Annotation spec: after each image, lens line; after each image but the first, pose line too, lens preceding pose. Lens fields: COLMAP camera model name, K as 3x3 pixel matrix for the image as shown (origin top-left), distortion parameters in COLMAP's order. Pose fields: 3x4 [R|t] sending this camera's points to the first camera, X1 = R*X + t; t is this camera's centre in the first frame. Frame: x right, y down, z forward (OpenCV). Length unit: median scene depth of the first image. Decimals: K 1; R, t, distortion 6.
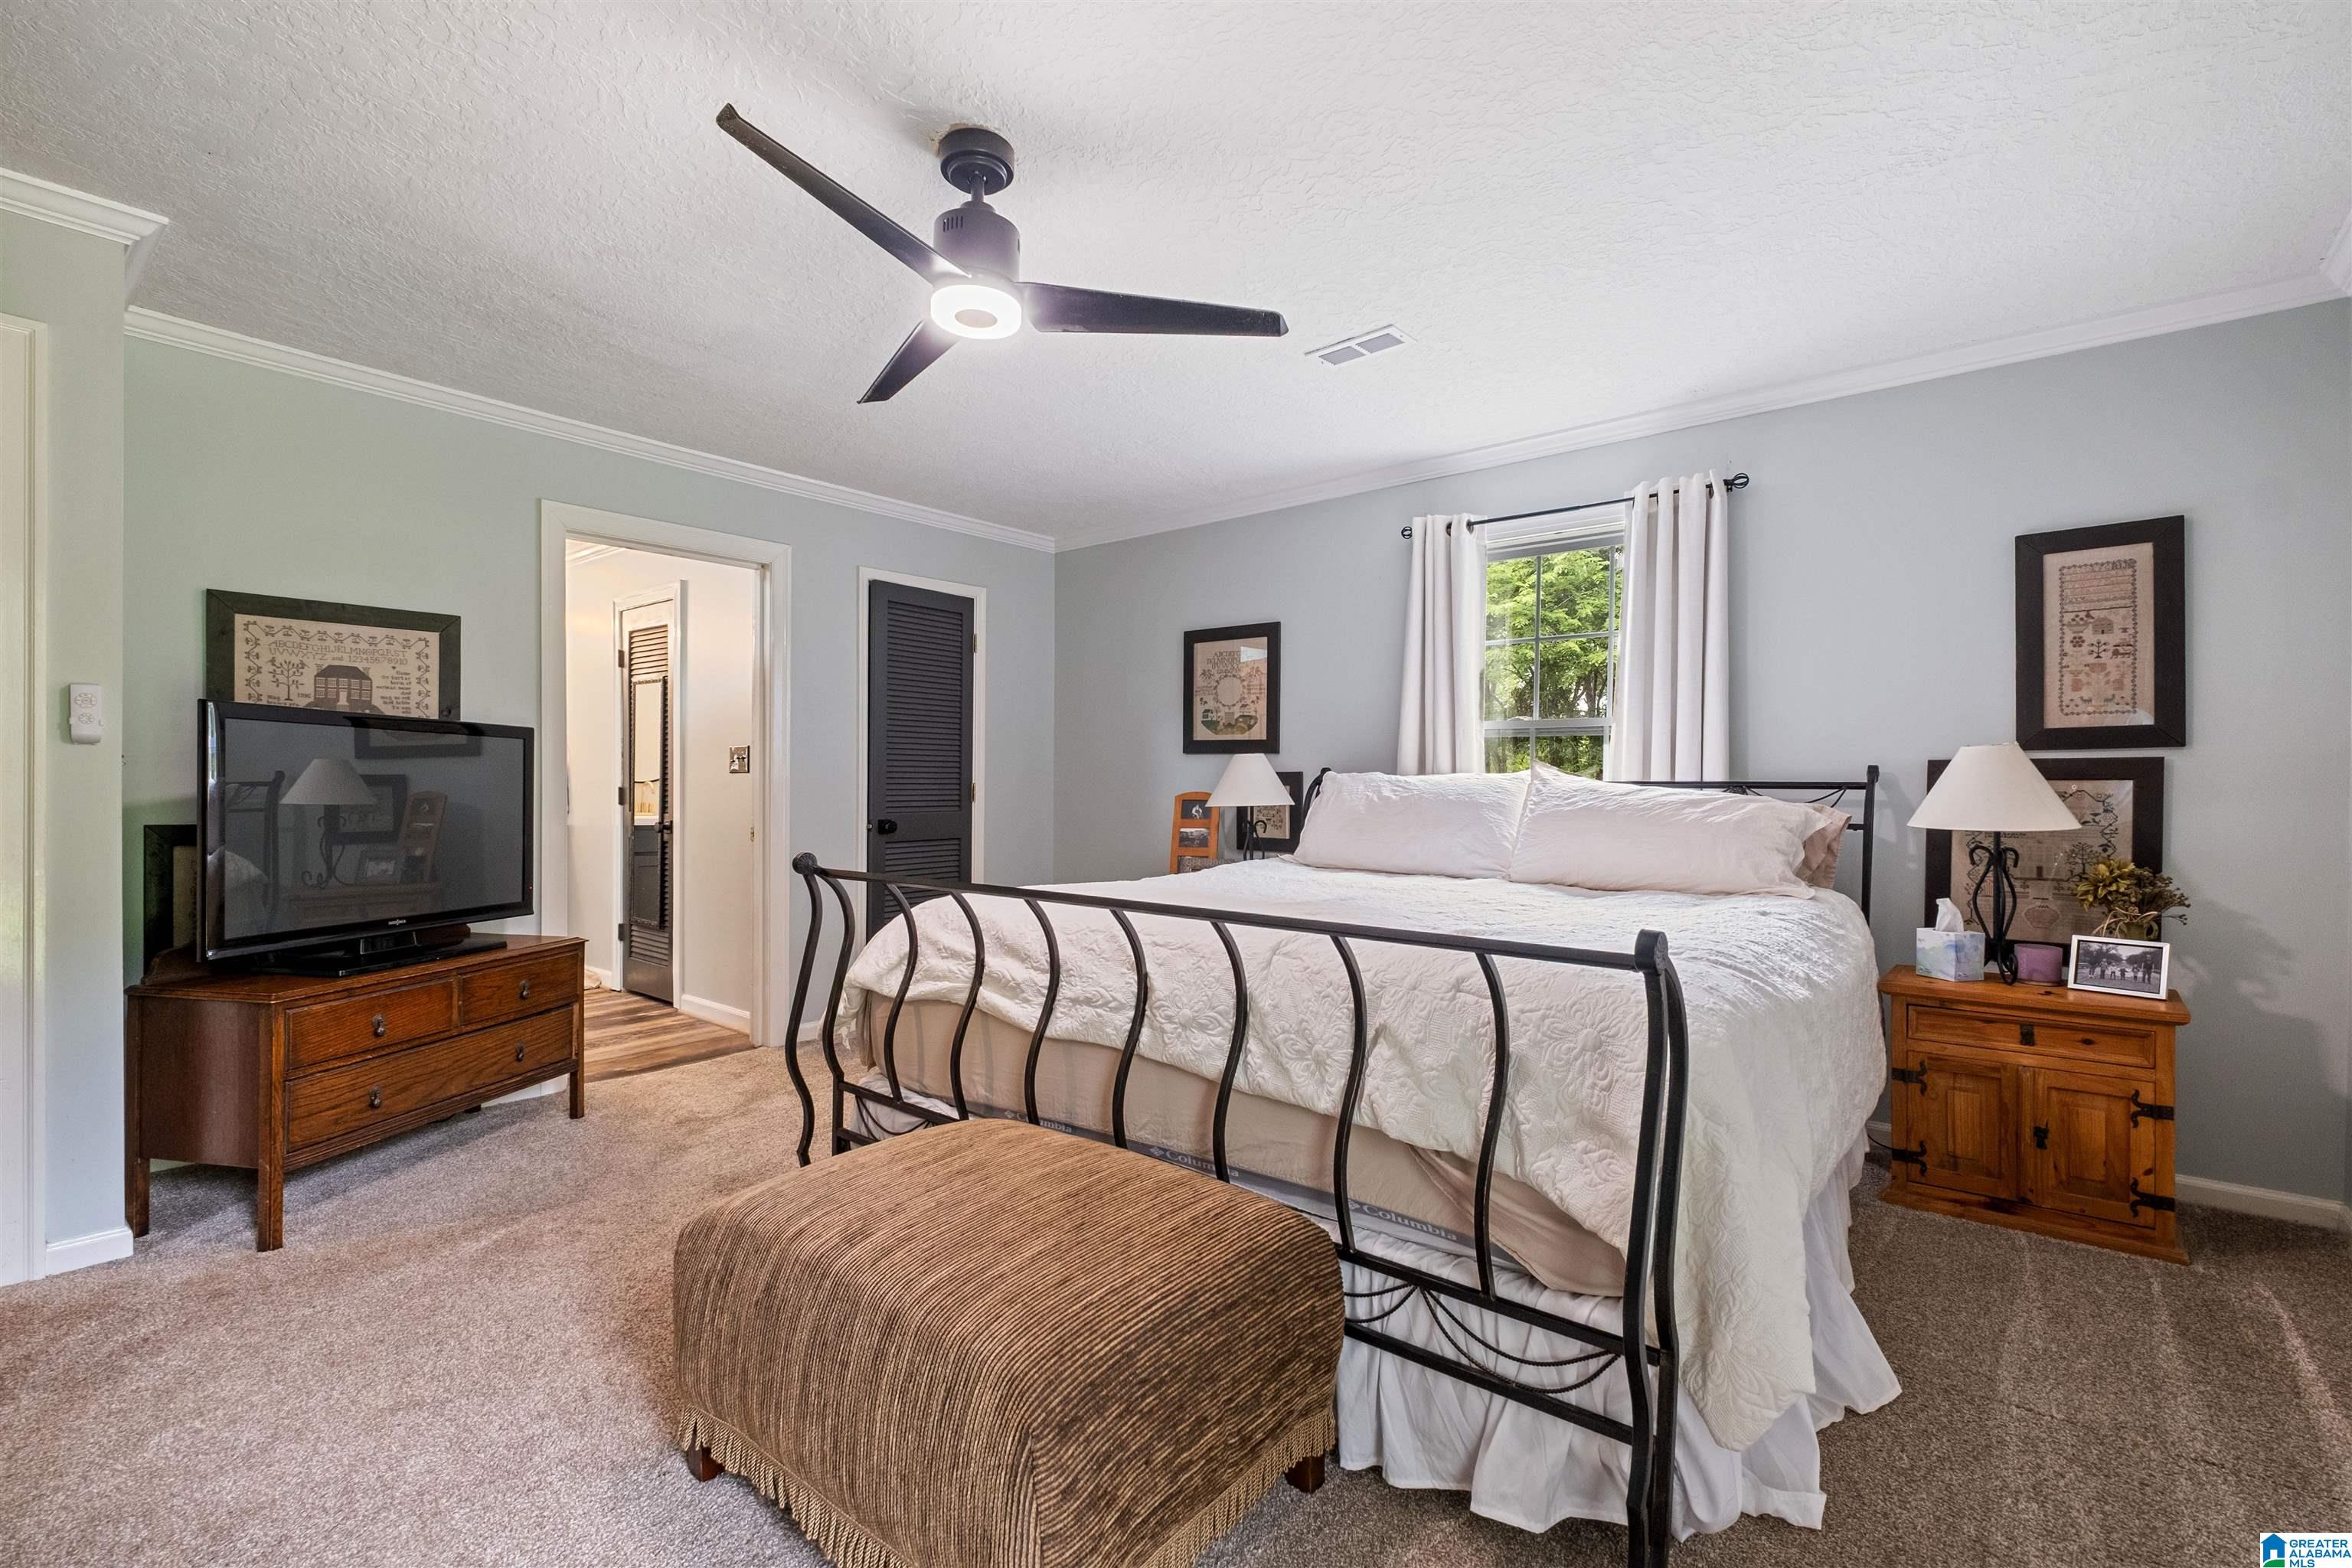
lens RADIAL K [[1025.8, 0, 1176.0], [0, 1025.8, 784.0], [0, 0, 1]] dist [0.000366, 0.000152]
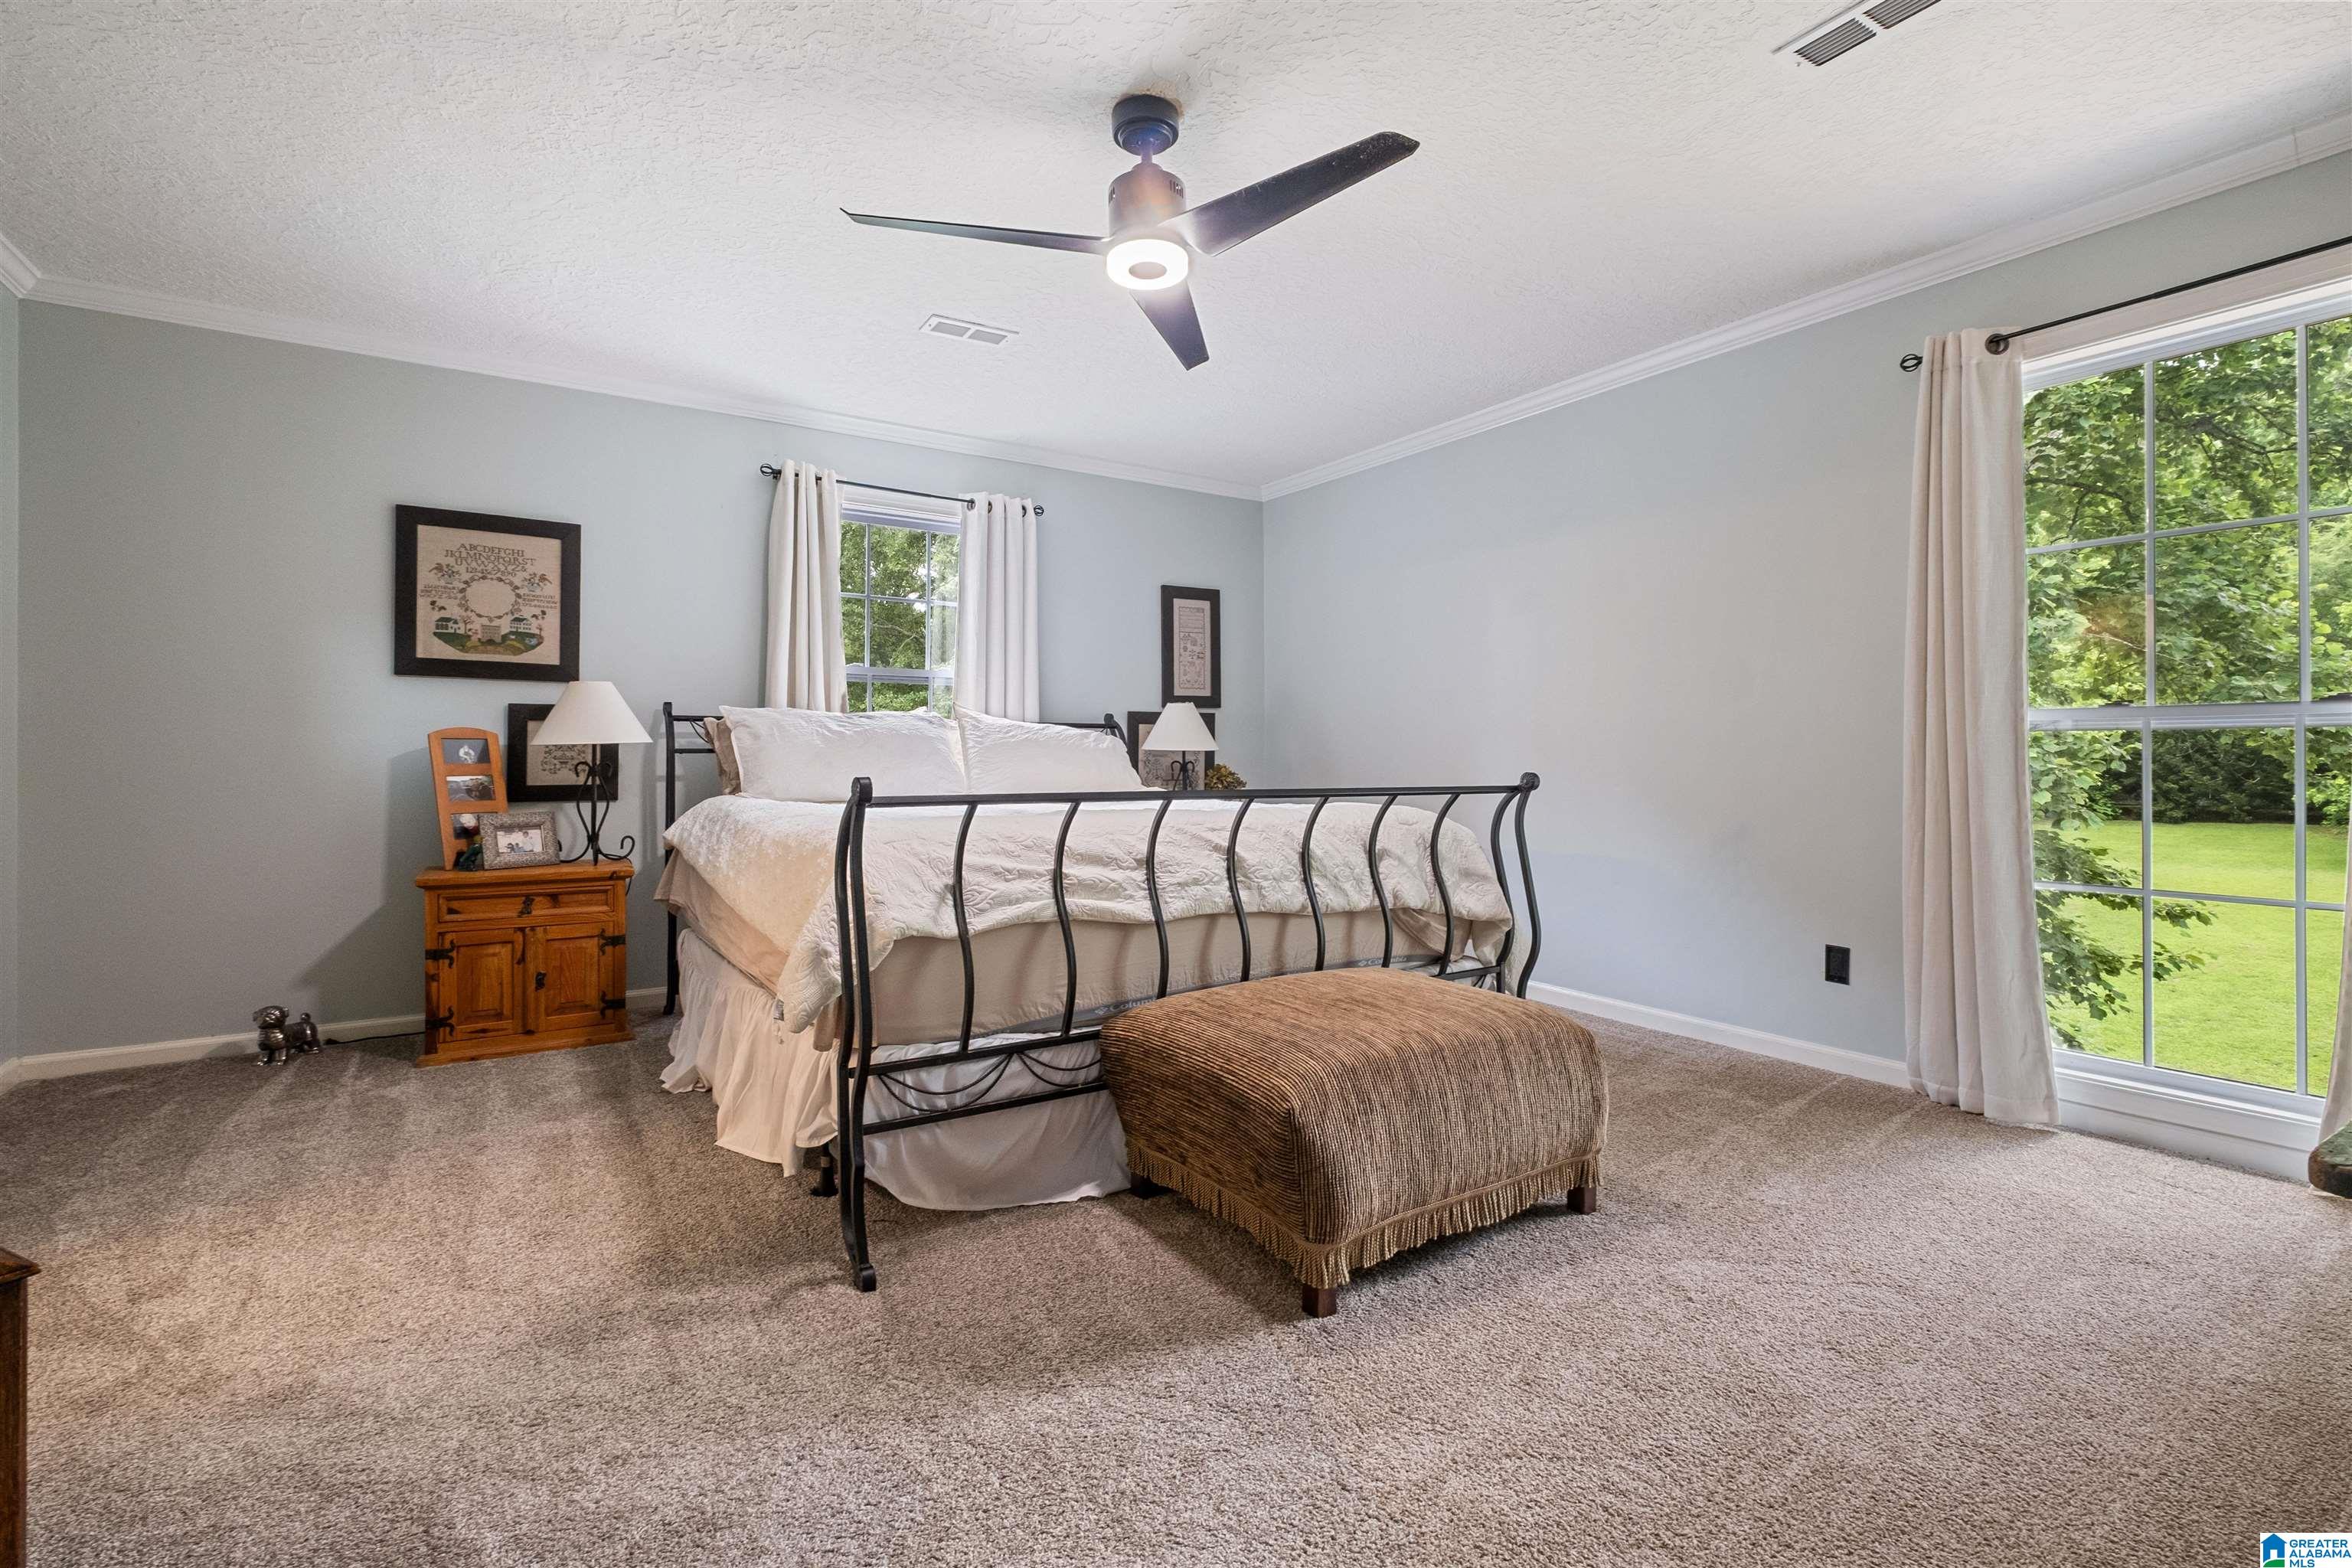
lens RADIAL K [[1046.8, 0, 1177.5], [0, 1046.8, 741.6], [0, 0, 1]] dist [0.000020, 0.000096]
pose [[0.312072, 0.006310, 0.950038, -0.700600], [0.000286, 0.999977, -0.006736, 0.029644], [-0.950058, 0.002373, 0.312063, 0.347989]]
